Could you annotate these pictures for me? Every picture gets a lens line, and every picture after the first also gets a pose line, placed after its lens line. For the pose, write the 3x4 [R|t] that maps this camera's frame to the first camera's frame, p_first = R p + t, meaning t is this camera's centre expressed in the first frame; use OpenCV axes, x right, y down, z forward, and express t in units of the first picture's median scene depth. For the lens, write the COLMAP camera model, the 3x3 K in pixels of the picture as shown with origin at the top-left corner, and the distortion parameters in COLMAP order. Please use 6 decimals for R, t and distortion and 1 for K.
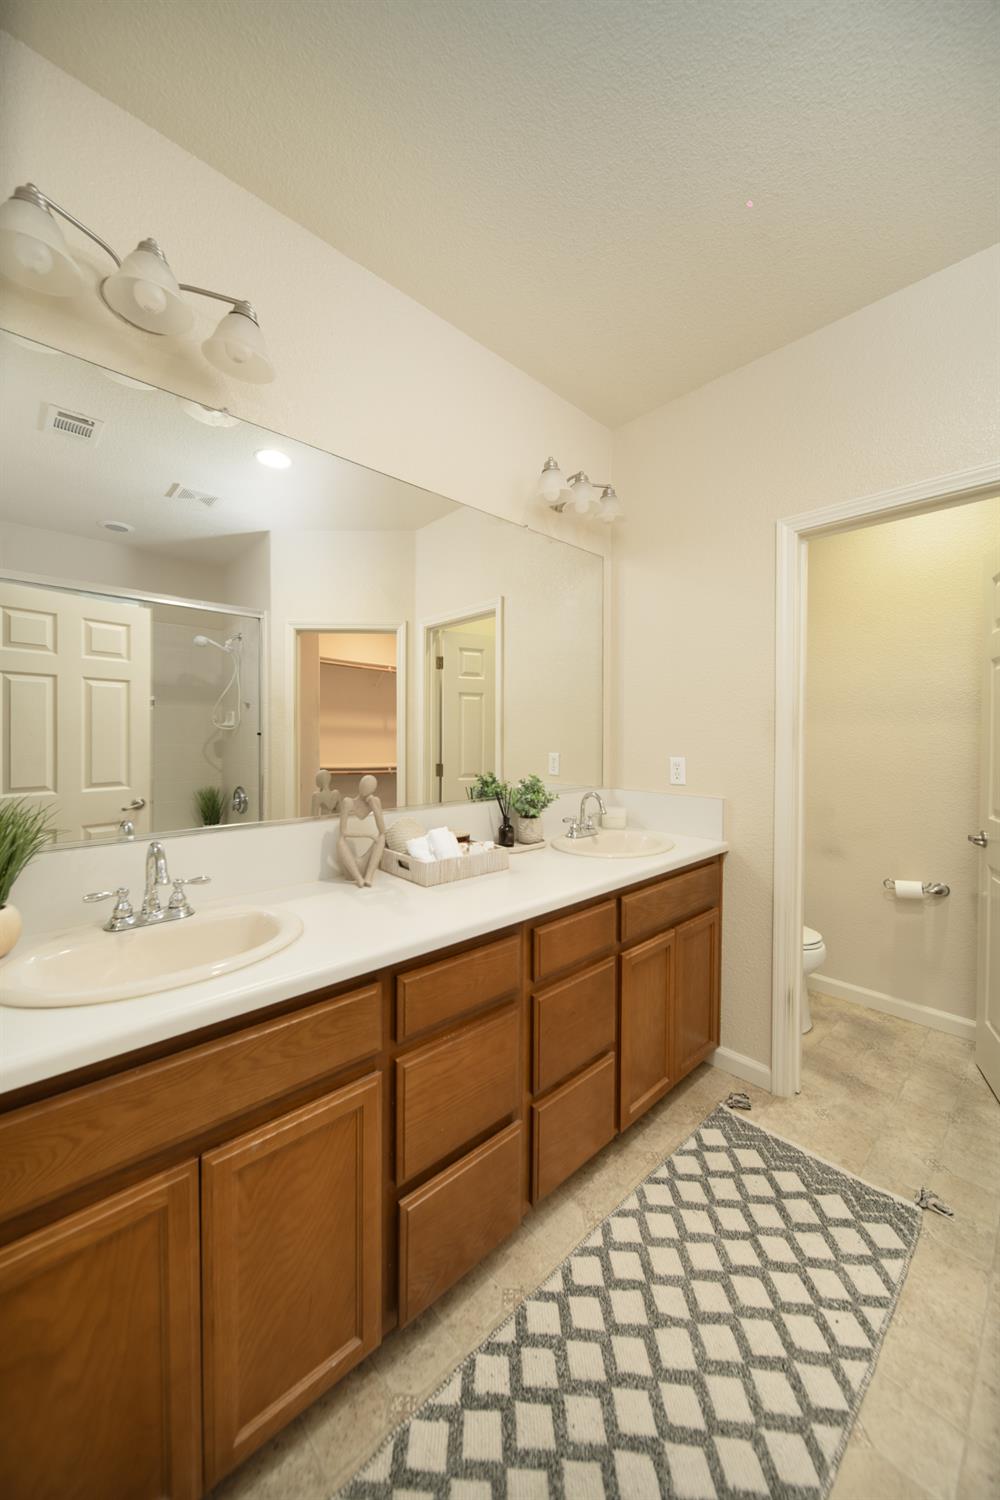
lens RADIAL K [[547.5, 0, 496.7], [0, 547.5, 739.9], [0, 0, 1]] dist [-0.004928, -0.000343]
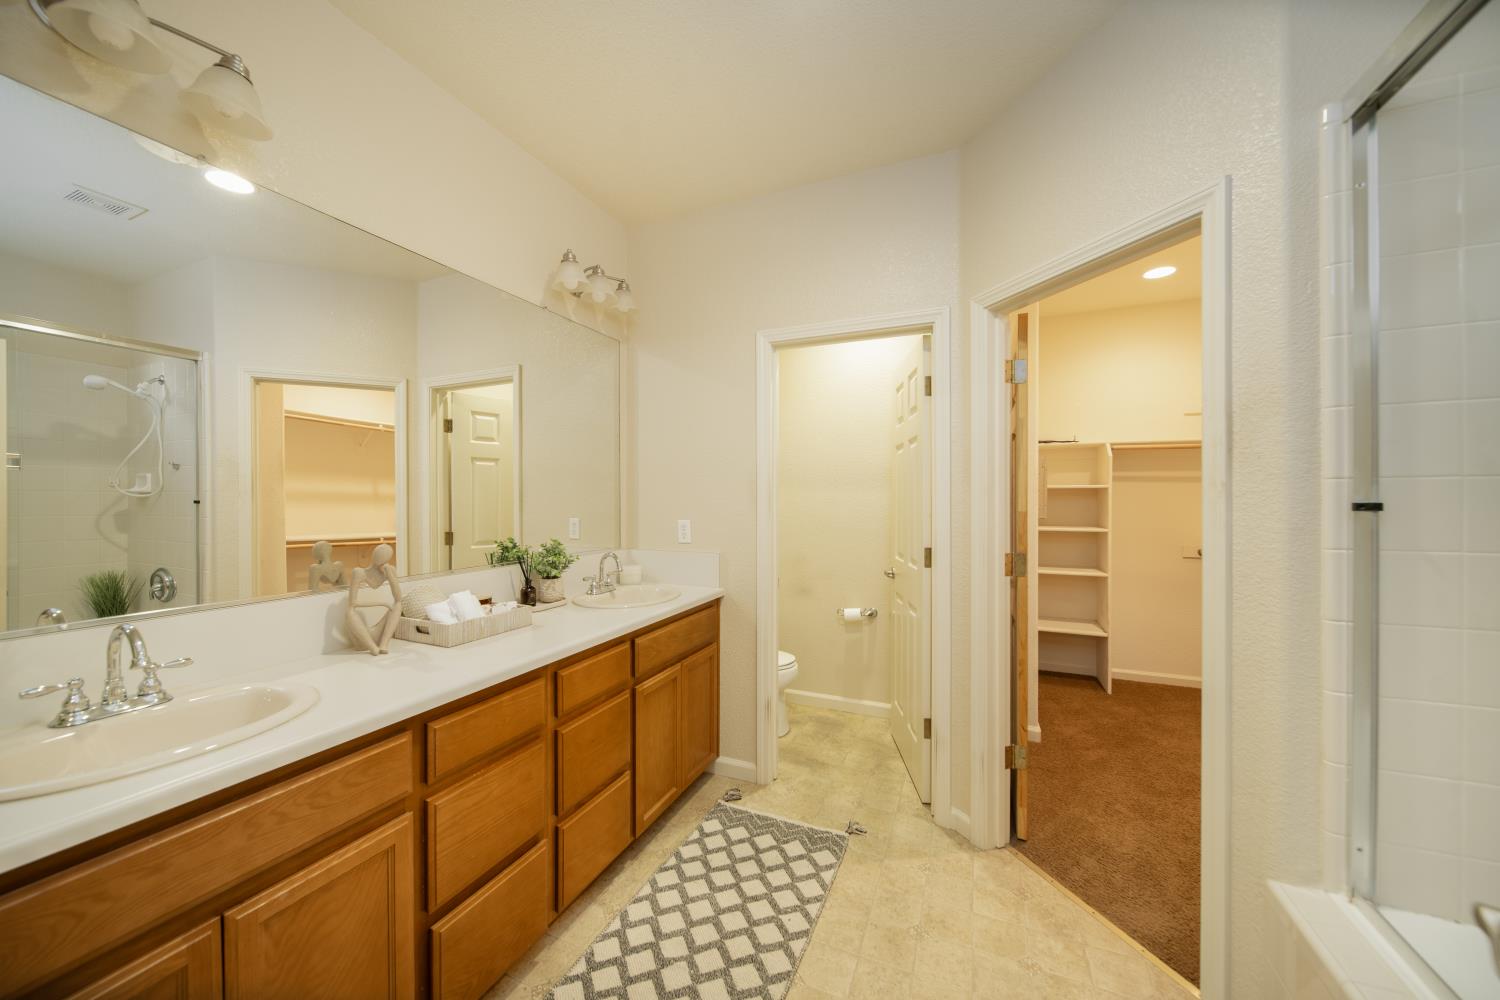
lens RADIAL K [[547.5, 0, 756.7], [0, 547.5, 502.1], [0, 0, 1]] dist [-0.004928, -0.000343]
pose [[0.911063, -0.007870, 0.412193, -0.018965], [0.008524, 0.999964, 0.000252, -0.007975], [-0.412180, 0.003284, 0.911097, -0.201175]]
